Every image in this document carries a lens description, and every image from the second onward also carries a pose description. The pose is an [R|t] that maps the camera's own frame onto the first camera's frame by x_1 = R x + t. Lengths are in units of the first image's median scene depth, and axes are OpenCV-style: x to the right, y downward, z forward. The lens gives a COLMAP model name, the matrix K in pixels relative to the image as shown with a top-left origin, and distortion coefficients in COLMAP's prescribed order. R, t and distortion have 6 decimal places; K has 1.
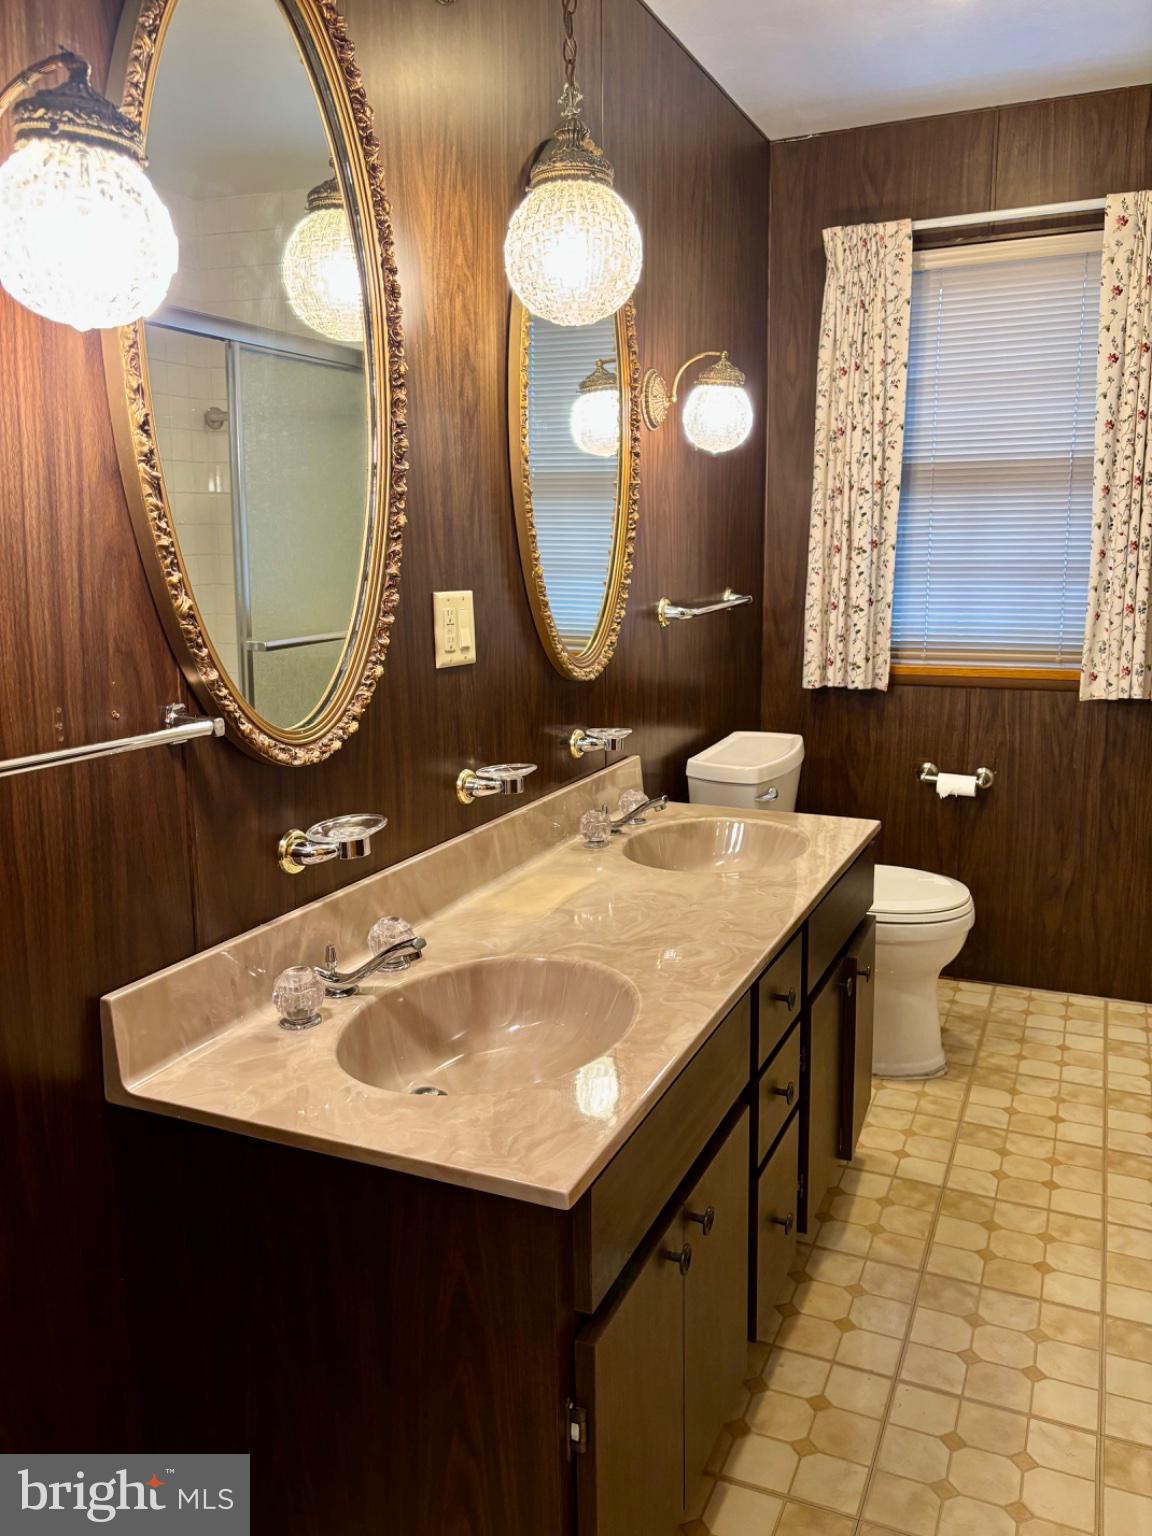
lens RADIAL K [[1163.0, 0, 583.1], [0, 1163.0, 767.7], [0, 0, 1]] dist [0.040188, -0.043949]
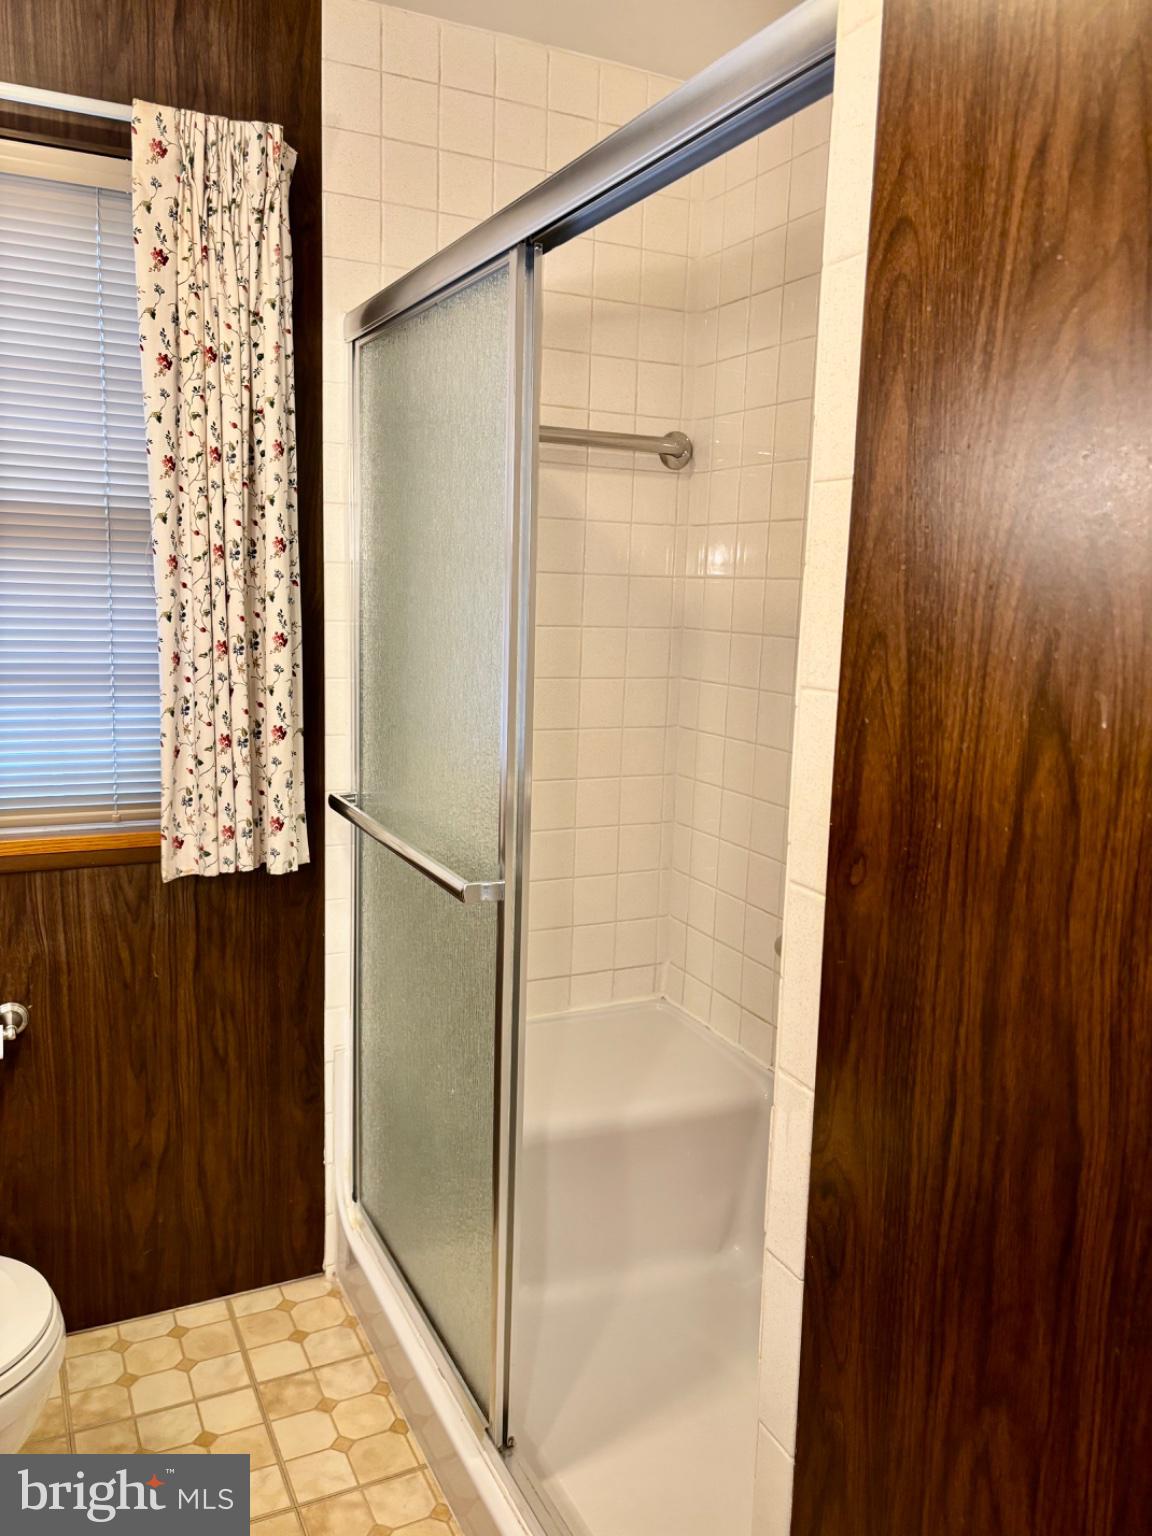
lens RADIAL K [[1163.0, 0, 576.2], [0, 1163.0, 753.8], [0, 0, 1]] dist [0.040188, -0.043949]
pose [[0.638695, -0.073832, 0.765910, 0.082579], [0.113611, 0.993525, 0.001033, -0.104225], [-0.761027, 0.086356, 0.642947, 0.412074]]
